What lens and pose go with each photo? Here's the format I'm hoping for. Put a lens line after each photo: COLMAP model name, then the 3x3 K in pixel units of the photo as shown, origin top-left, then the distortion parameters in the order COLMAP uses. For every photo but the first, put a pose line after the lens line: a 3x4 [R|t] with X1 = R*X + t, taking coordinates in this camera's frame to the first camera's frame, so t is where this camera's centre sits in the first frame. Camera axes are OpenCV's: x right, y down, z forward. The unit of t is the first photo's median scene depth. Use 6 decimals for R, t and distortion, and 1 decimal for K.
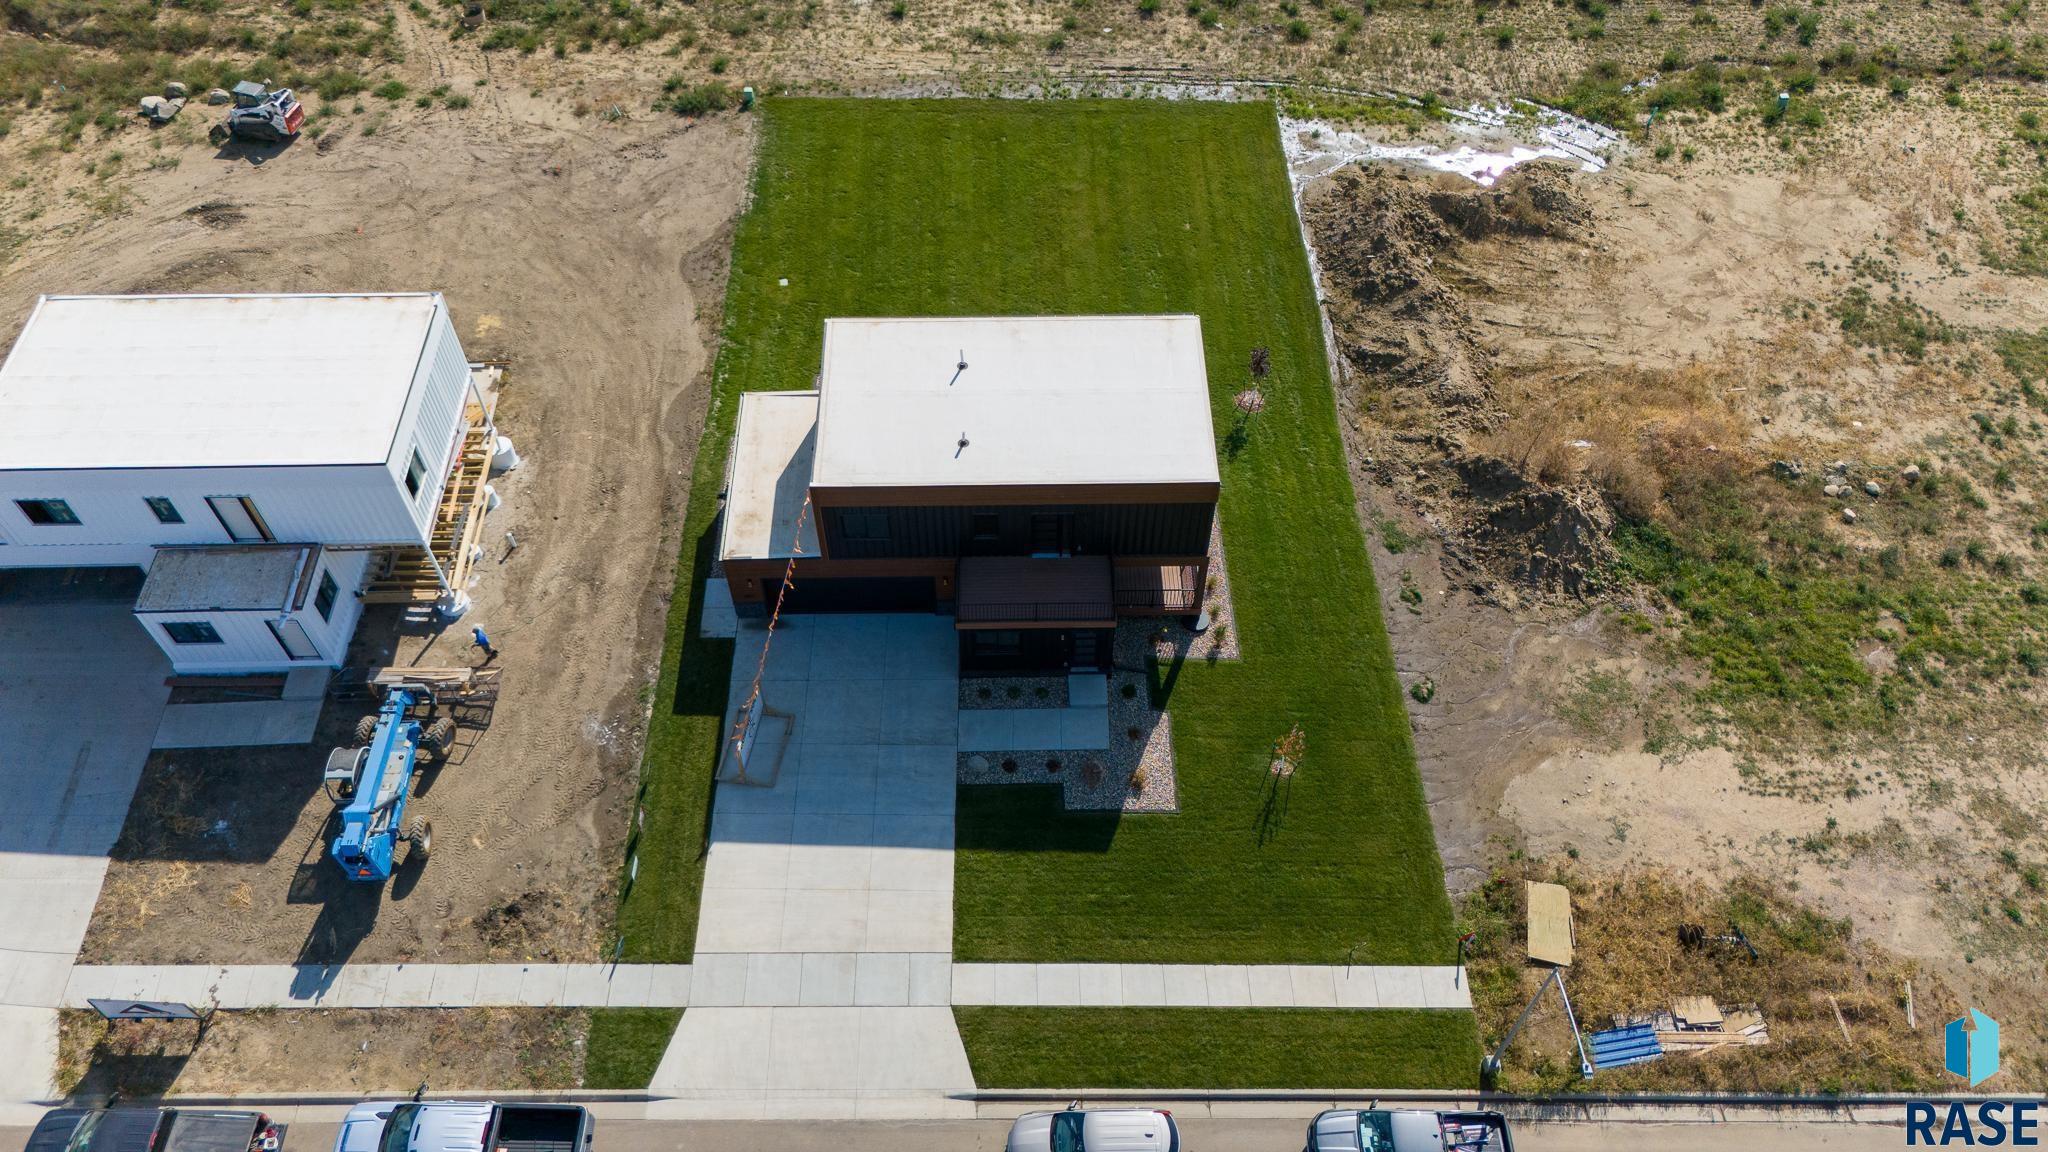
lens RADIAL K [[1518.4, 0, 1018.3], [0, 1518.4, 572.1], [0, 0, 1]] dist [0.030053, -0.011276]
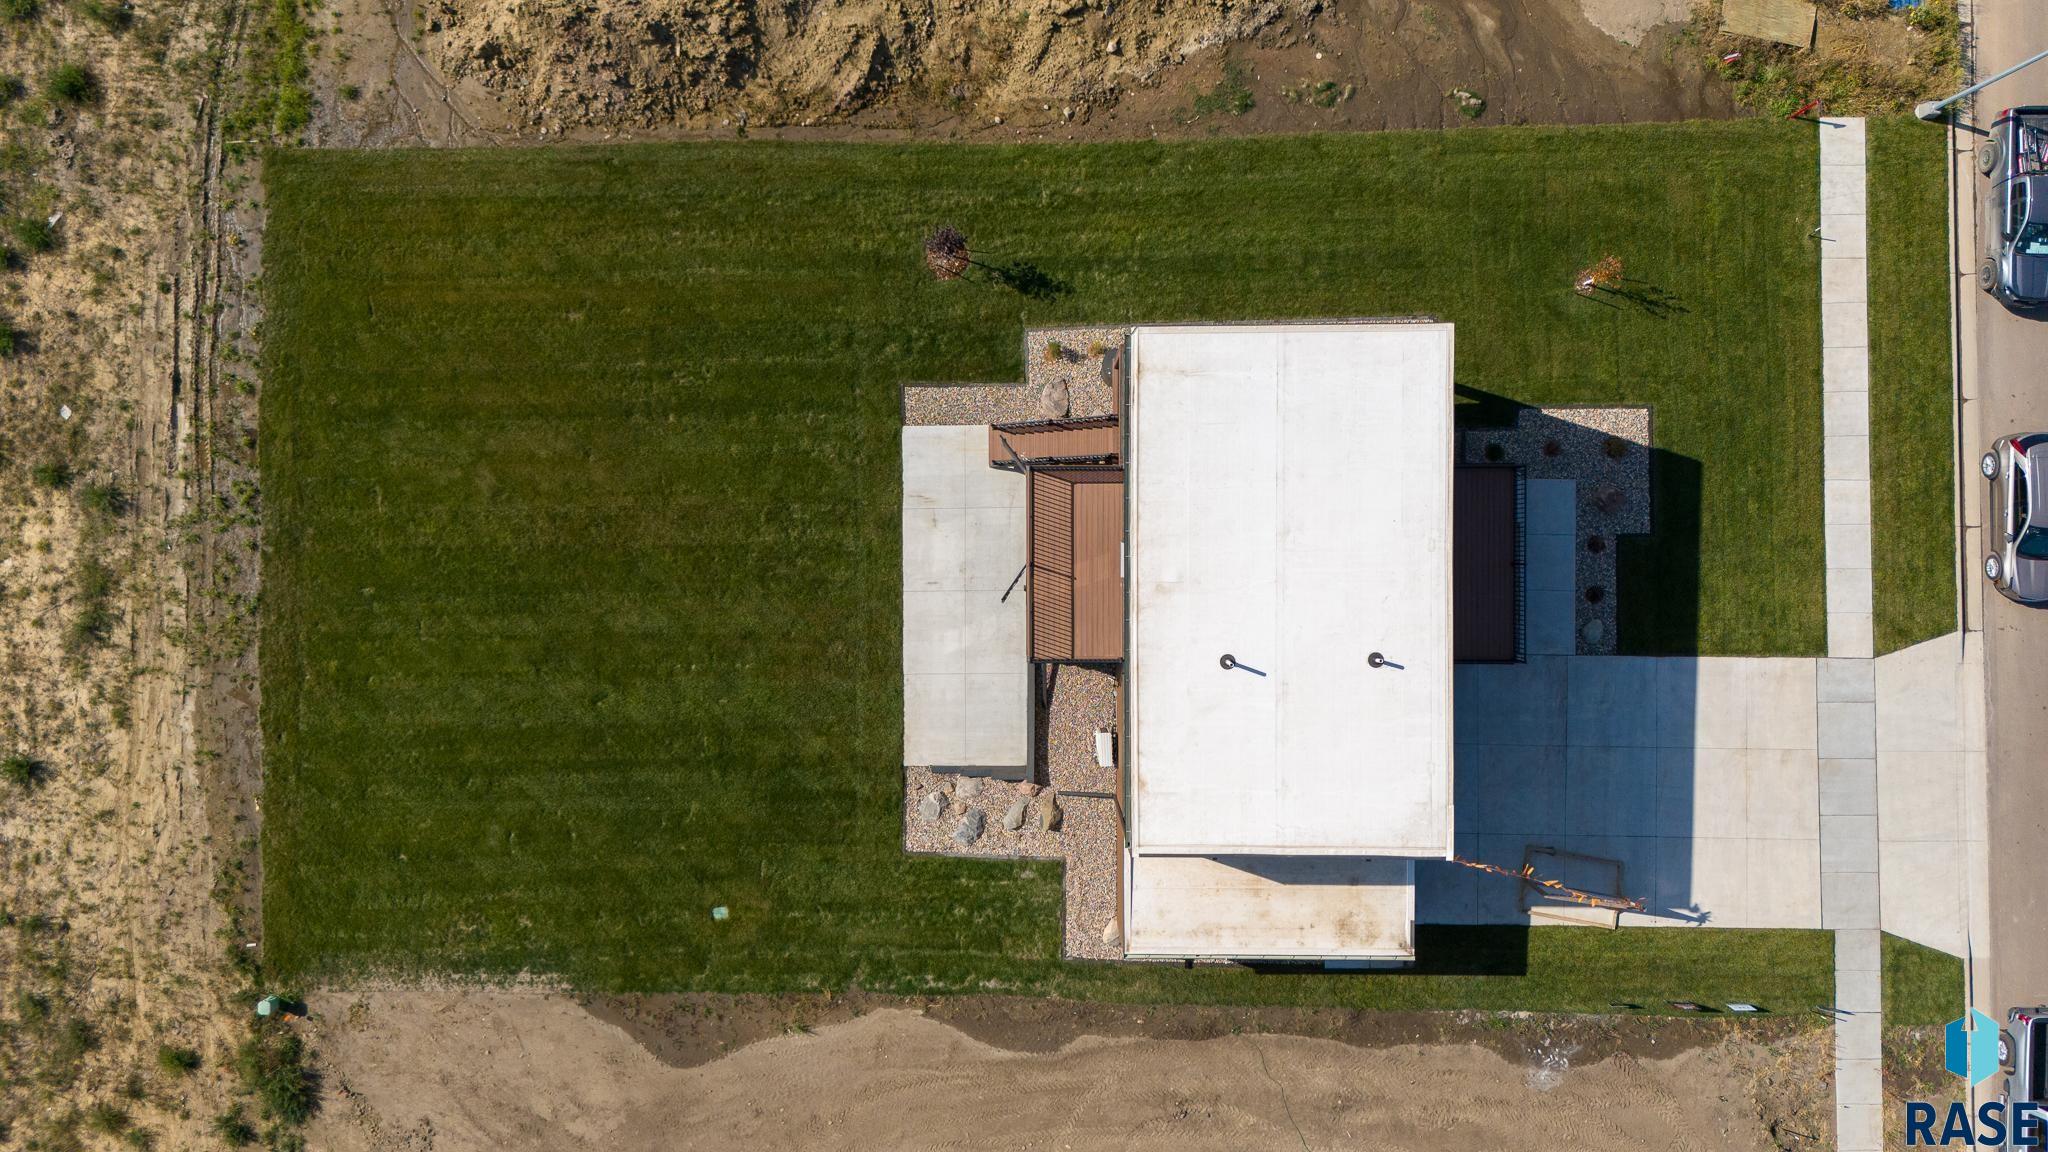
lens RADIAL K [[1518.4, 0, 1027.4], [0, 1518.4, 575.5], [0, 0, 1]] dist [0.030053, -0.011276]
pose [[0.012436, -0.999819, -0.014403, 0.011901], [0.802493, 0.001386, 0.596660, -0.555274], [-0.596532, -0.018979, 0.802365, 0.412203]]
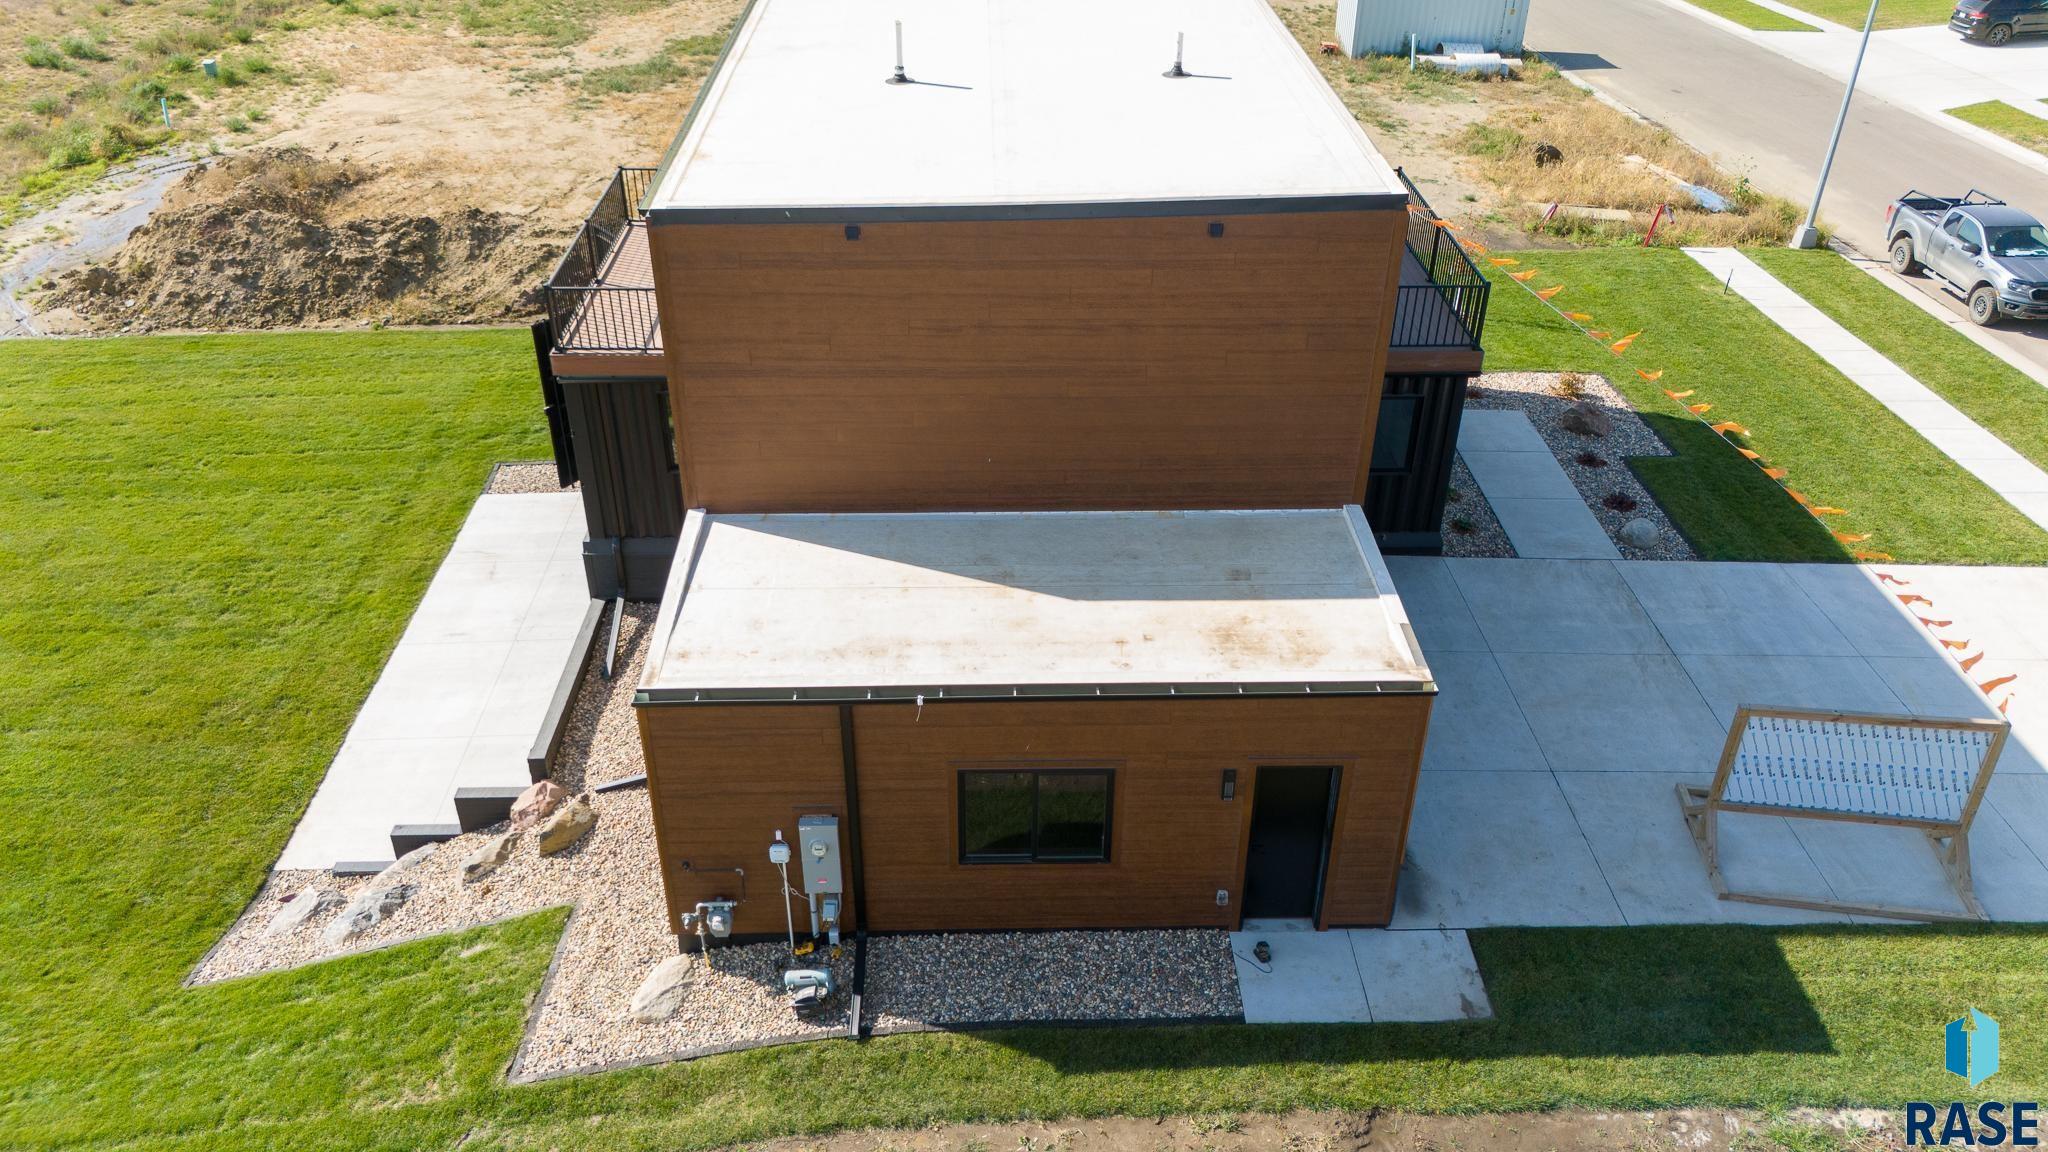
lens RADIAL K [[1518.4, 0, 1029.3], [0, 1518.4, 568.3], [0, 0, 1]] dist [0.030053, -0.011276]
pose [[-0.018620, -0.536971, 0.843395, -0.364638], [0.791050, 0.507976, 0.340882, -0.154360], [-0.611468, 0.673515, 0.415312, 0.778919]]
